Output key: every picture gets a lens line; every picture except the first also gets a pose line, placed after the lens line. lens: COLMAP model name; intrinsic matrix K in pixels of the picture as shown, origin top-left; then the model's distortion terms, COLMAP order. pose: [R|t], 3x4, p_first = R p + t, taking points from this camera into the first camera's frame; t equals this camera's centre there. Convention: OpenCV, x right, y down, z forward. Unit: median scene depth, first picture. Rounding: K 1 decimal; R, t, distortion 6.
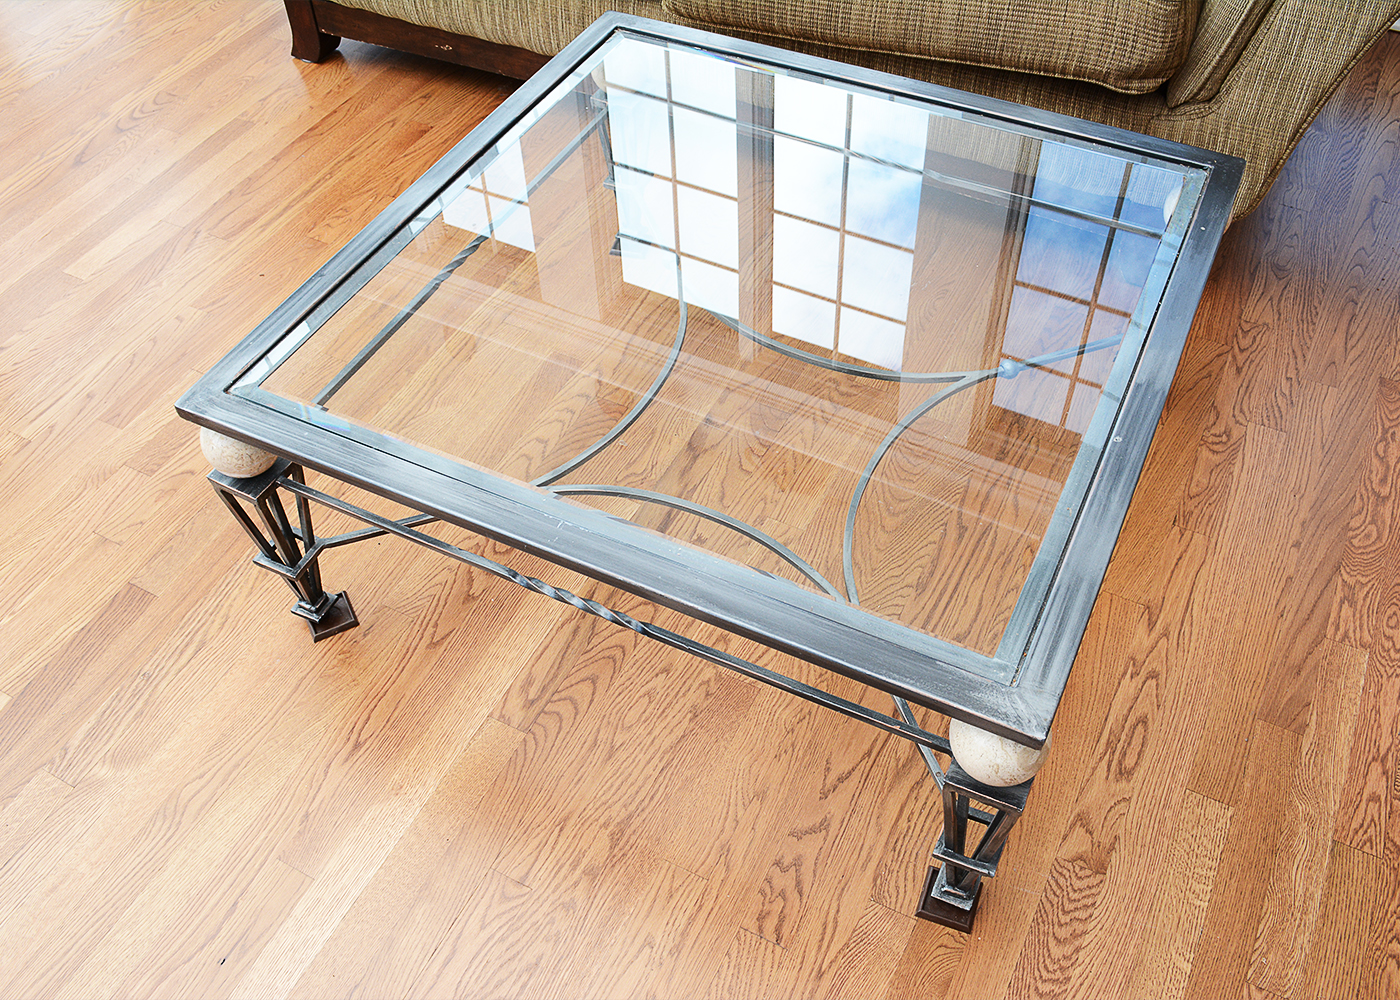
lens RADIAL K [[1280.7, 0, 686.0], [0, 1280.7, 489.2], [0, 0, 1]] dist [-0.069478, 0.000000]
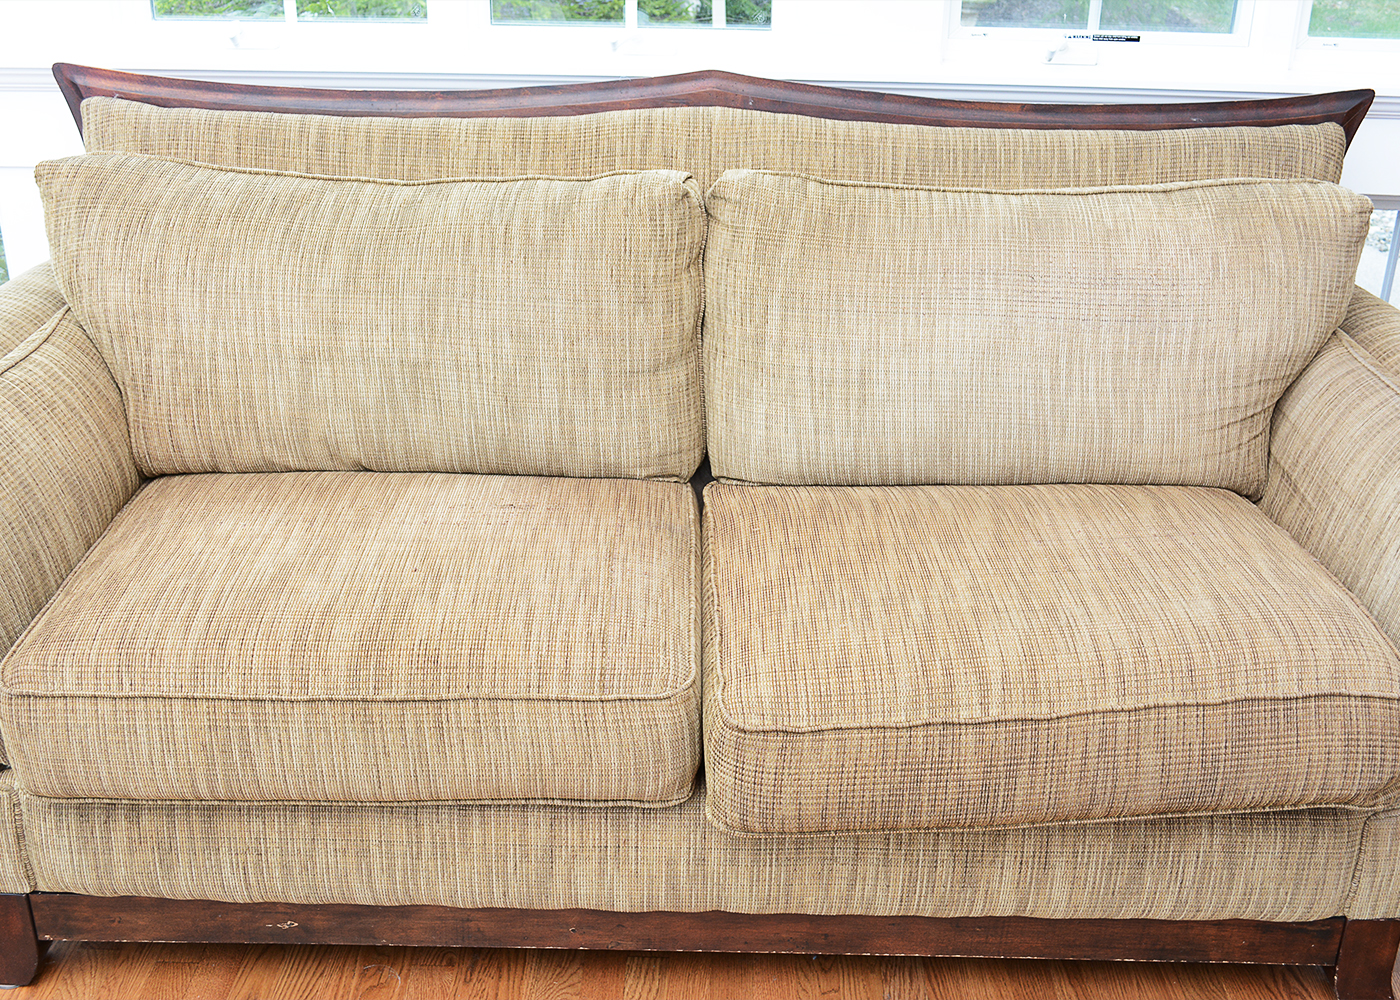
lens RADIAL K [[1584.7, 0, 699.7], [0, 1584.7, 499.7], [0, 0, 1]] dist [-0.053020, 0.000000]
pose [[0.888596, -0.153518, 0.432237, -0.442871], [0.307857, 0.898162, -0.313894, -0.318054], [-0.340030, 0.411992, 0.845365, 0.225288]]
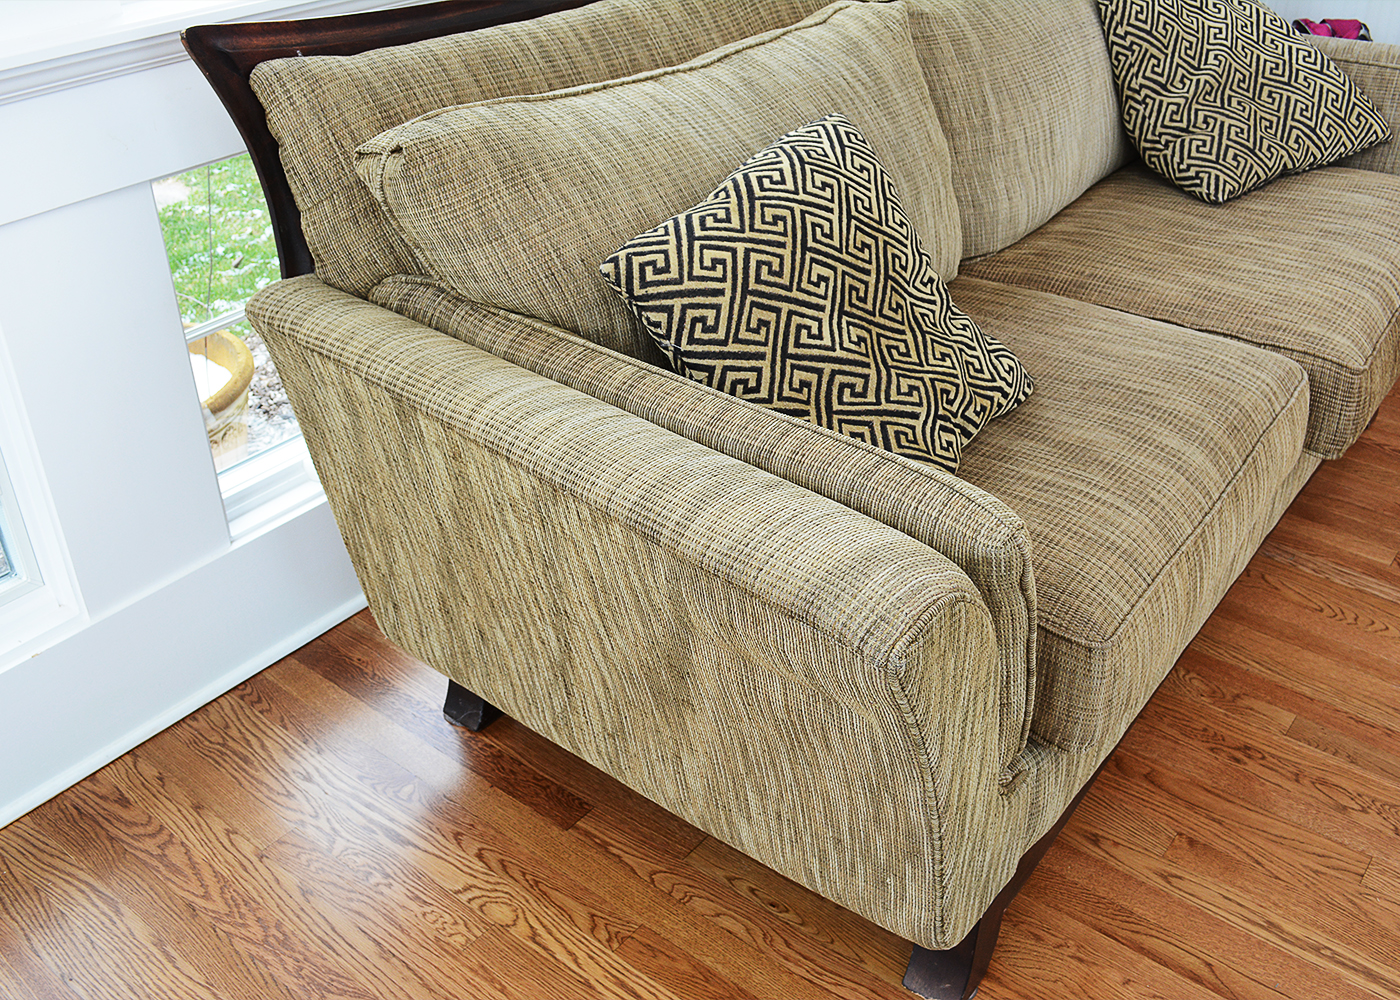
lens RADIAL K [[1368.5, 0, 699.0], [0, 1368.5, 499.3], [0, 0, 1]] dist [-0.068835, 0.000000]
pose [[0.168844, -0.494487, 0.852628, -1.092696], [0.721305, 0.651526, 0.235018, -1.073437], [-0.671722, 0.575324, 0.466682, 1.024284]]
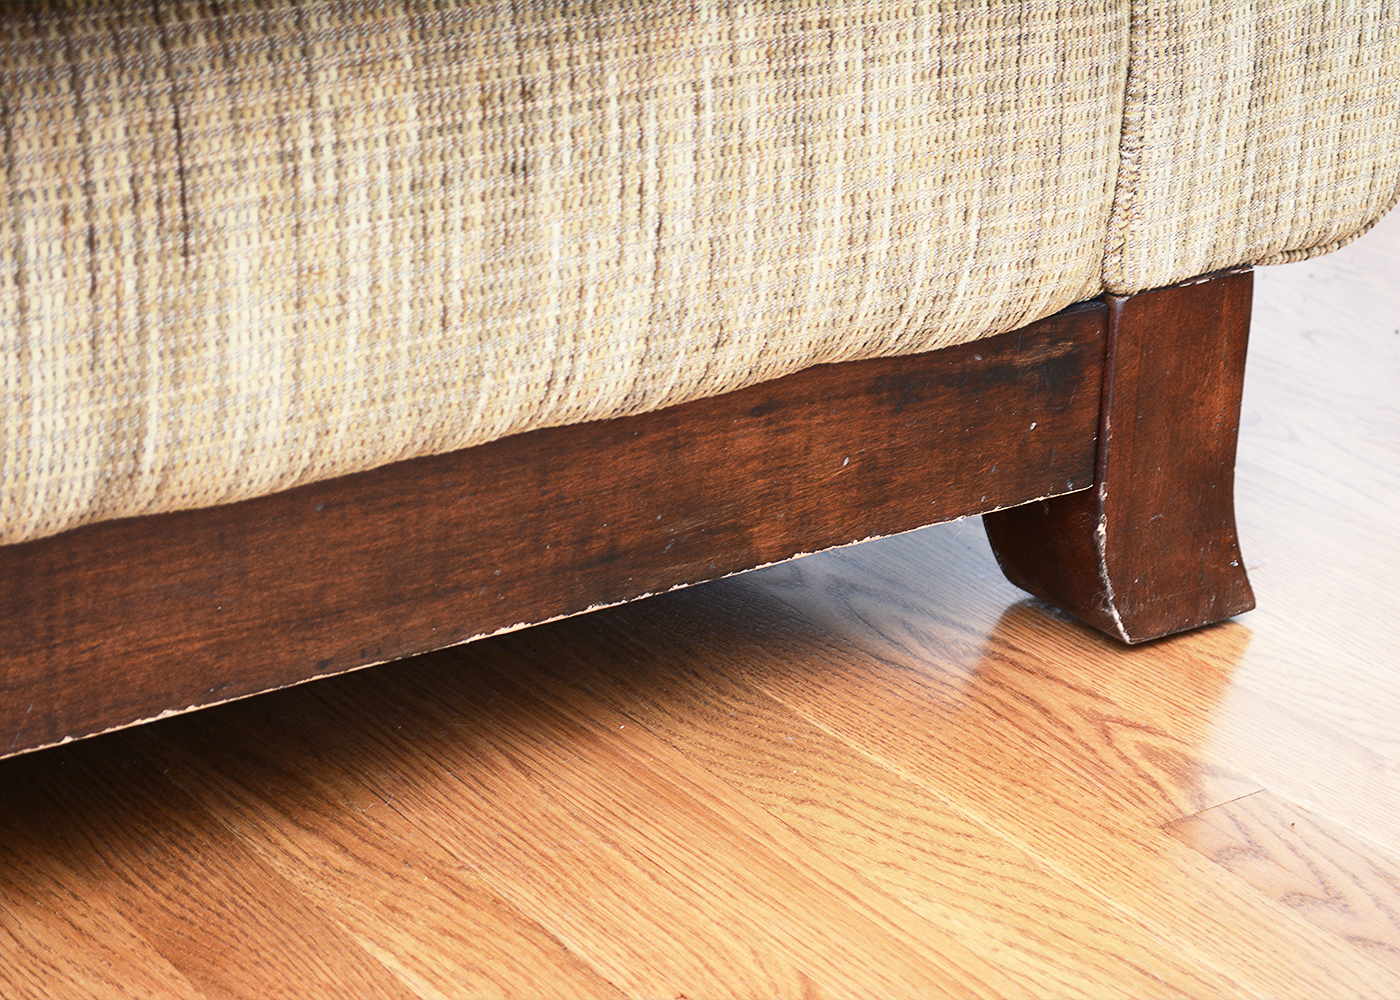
lens RADIAL K [[3127.3, 0, 700.2], [0, 3127.3, 498.1], [0, 0, 1]] dist [0.048738, 0.000000]
pose [[0.432208, -0.296113, 0.851771, -0.217693], [0.626137, 0.778286, -0.047150, -0.248992], [-0.648960, 0.553704, 0.521789, 0.860953]]
